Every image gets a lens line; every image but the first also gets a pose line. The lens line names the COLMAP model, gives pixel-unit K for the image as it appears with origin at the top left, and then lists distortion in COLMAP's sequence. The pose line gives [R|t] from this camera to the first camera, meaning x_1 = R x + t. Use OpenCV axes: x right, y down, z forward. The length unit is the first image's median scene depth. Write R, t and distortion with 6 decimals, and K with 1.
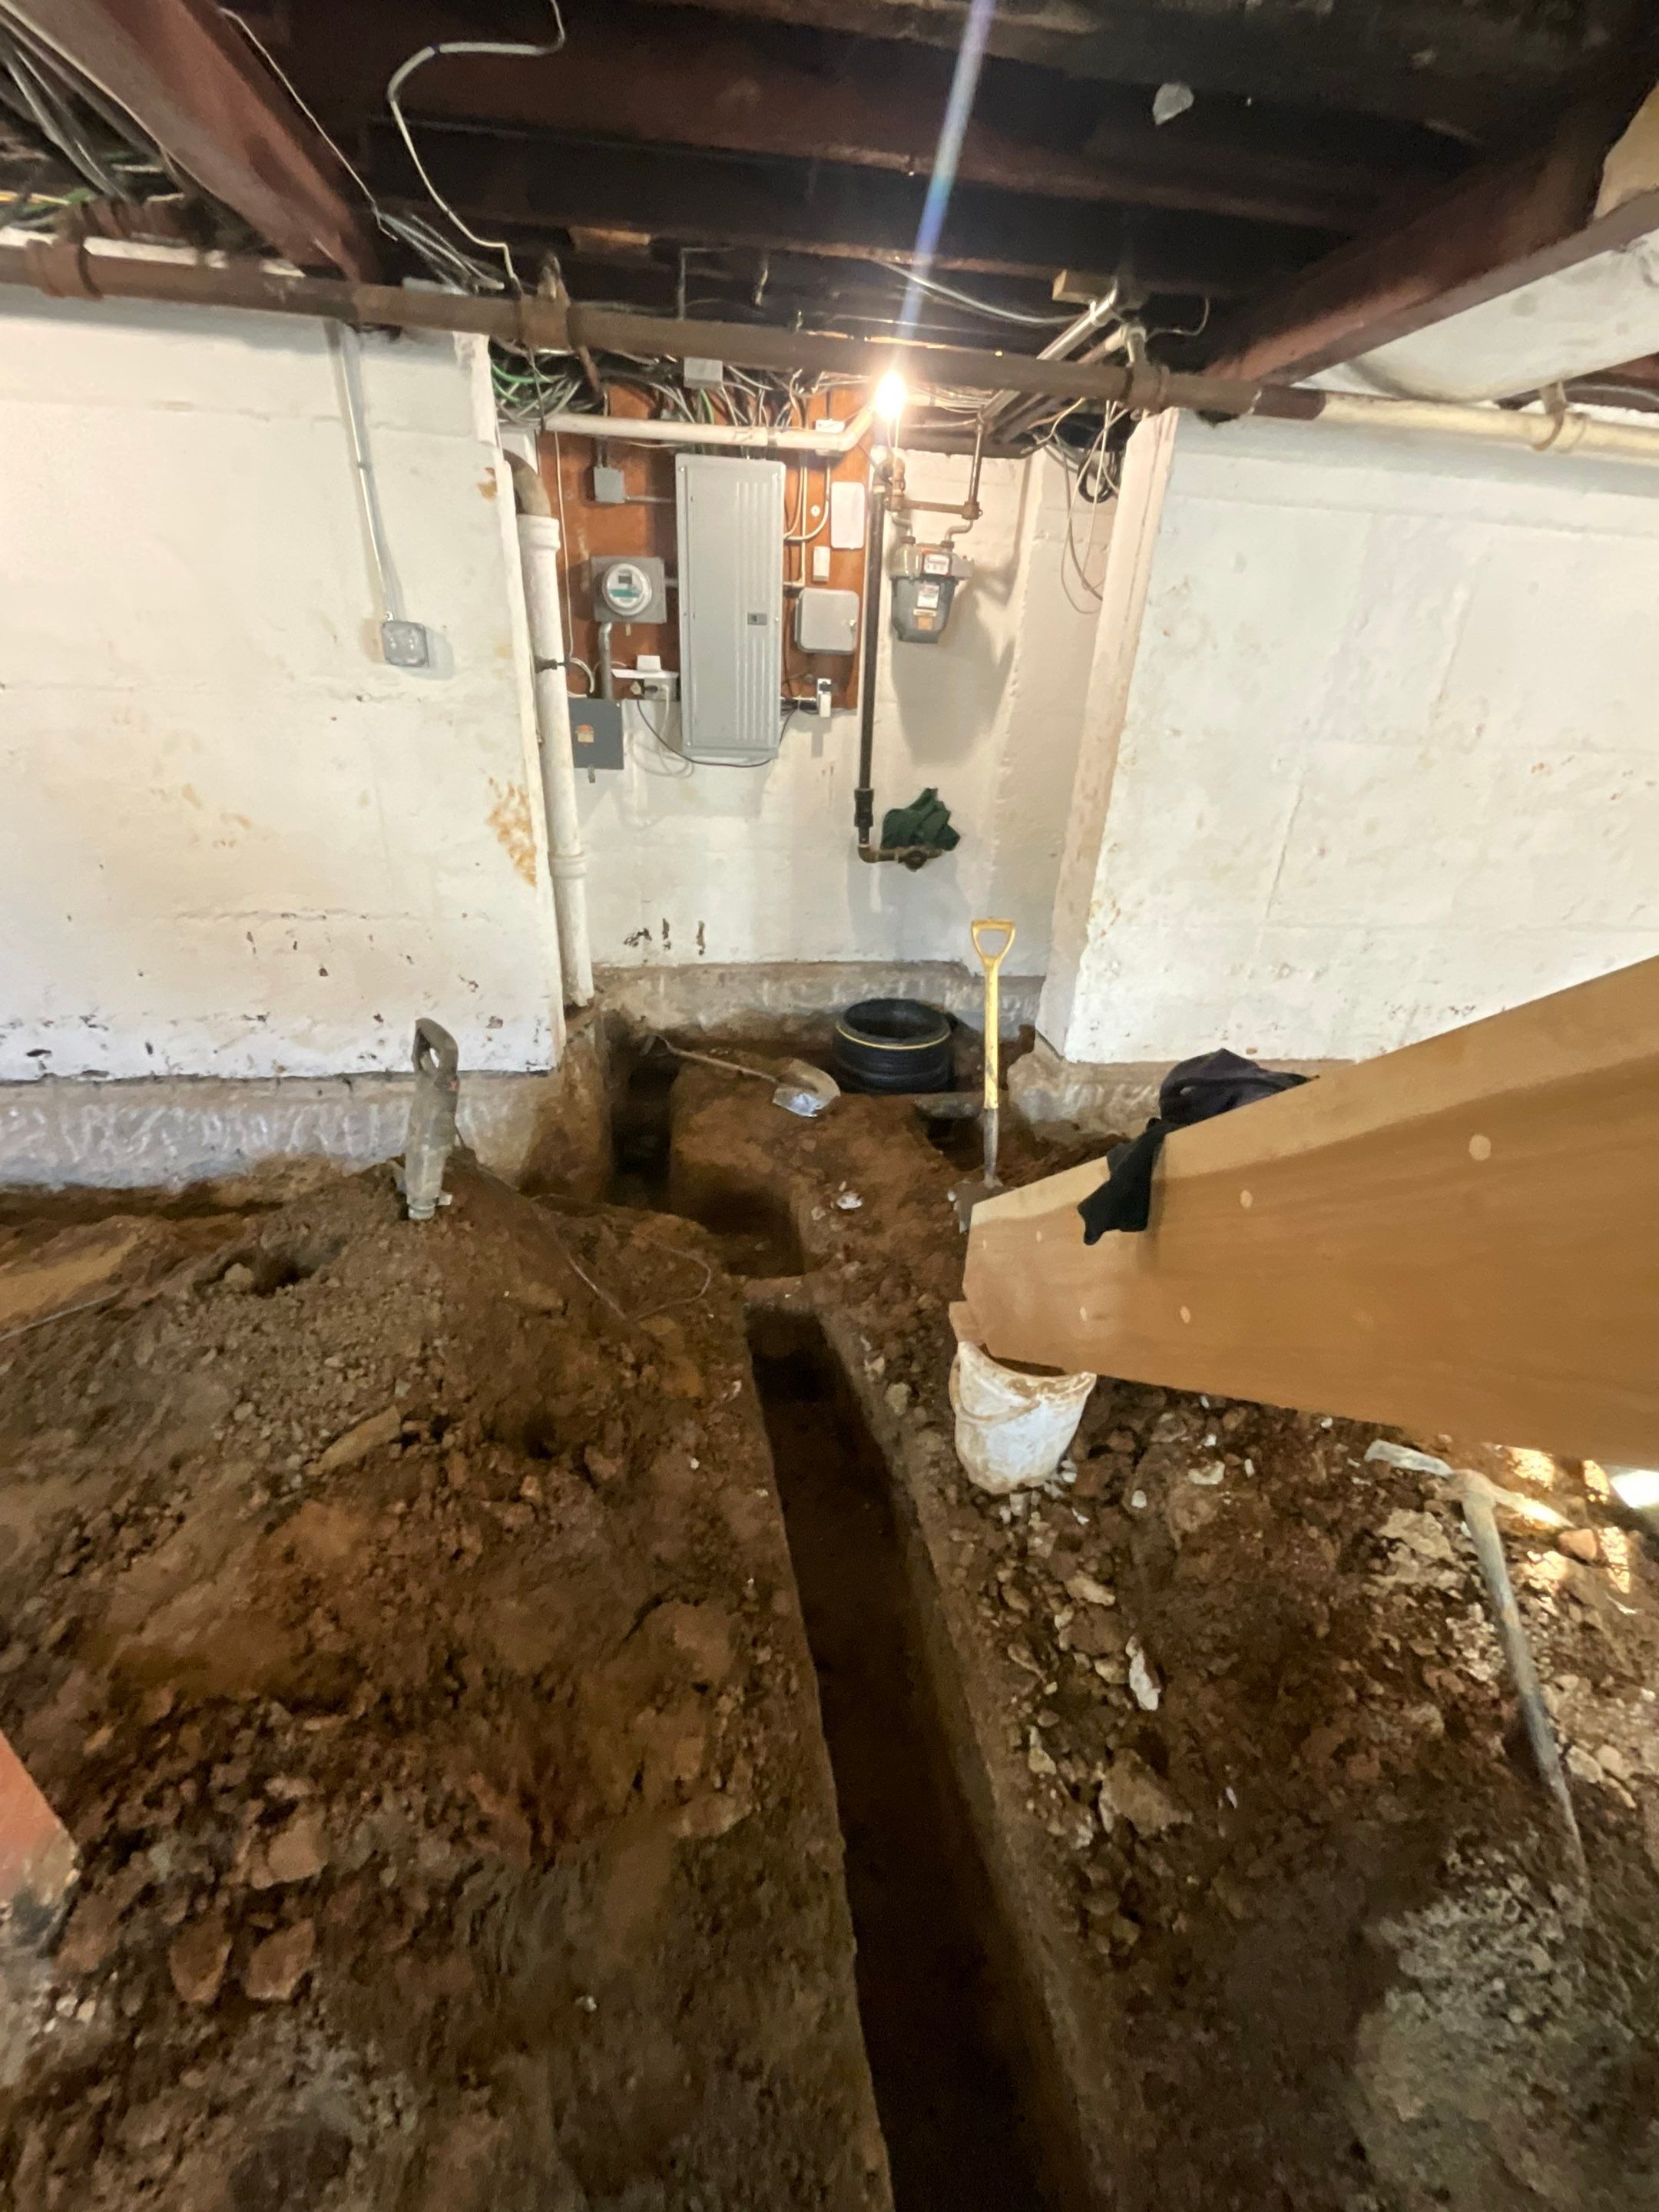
lens RADIAL K [[895.7, 0, 823.0], [0, 895.7, 1105.4], [0, 0, 1]] dist [0.000937, -0.000144]
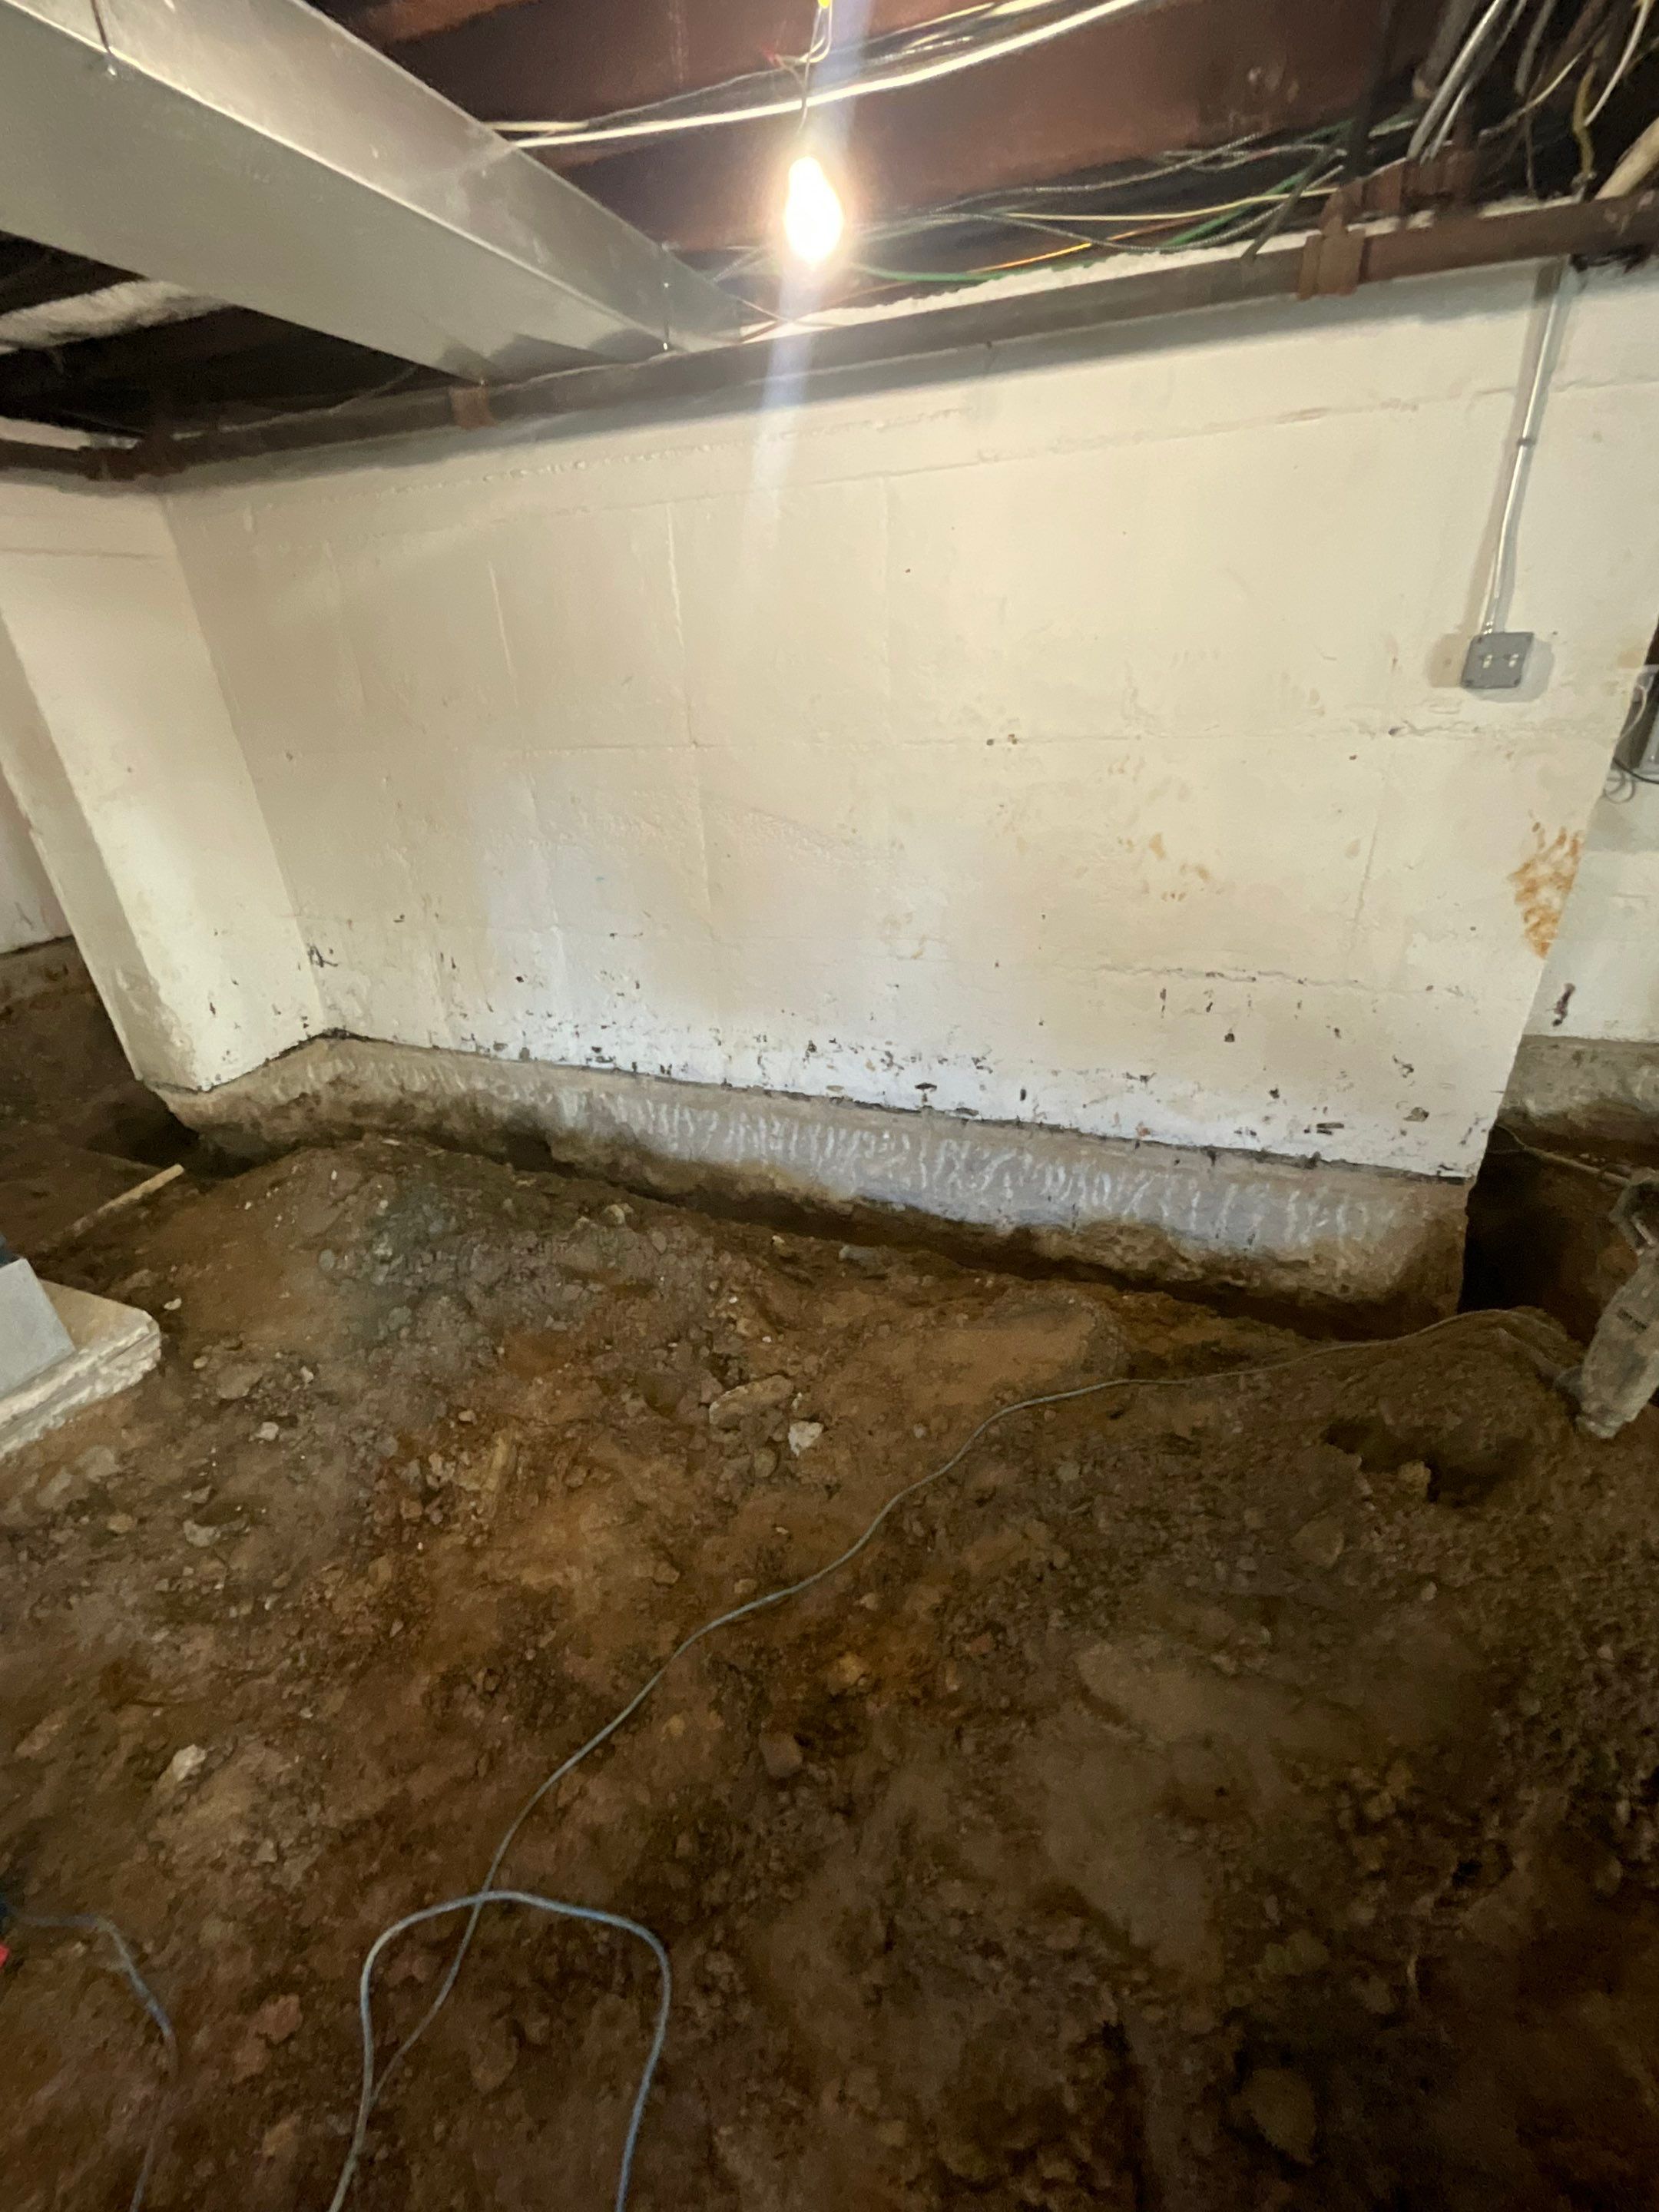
lens RADIAL K [[881.0, 0, 812.7], [0, 881.0, 1103.6], [0, 0, 1]] dist [-0.011026, 0.000005]
pose [[0.868405, 0.140350, -0.475578, -0.472206], [-0.139136, 0.989545, 0.037968, -0.056279], [0.475934, 0.033198, 0.878854, 0.029766]]
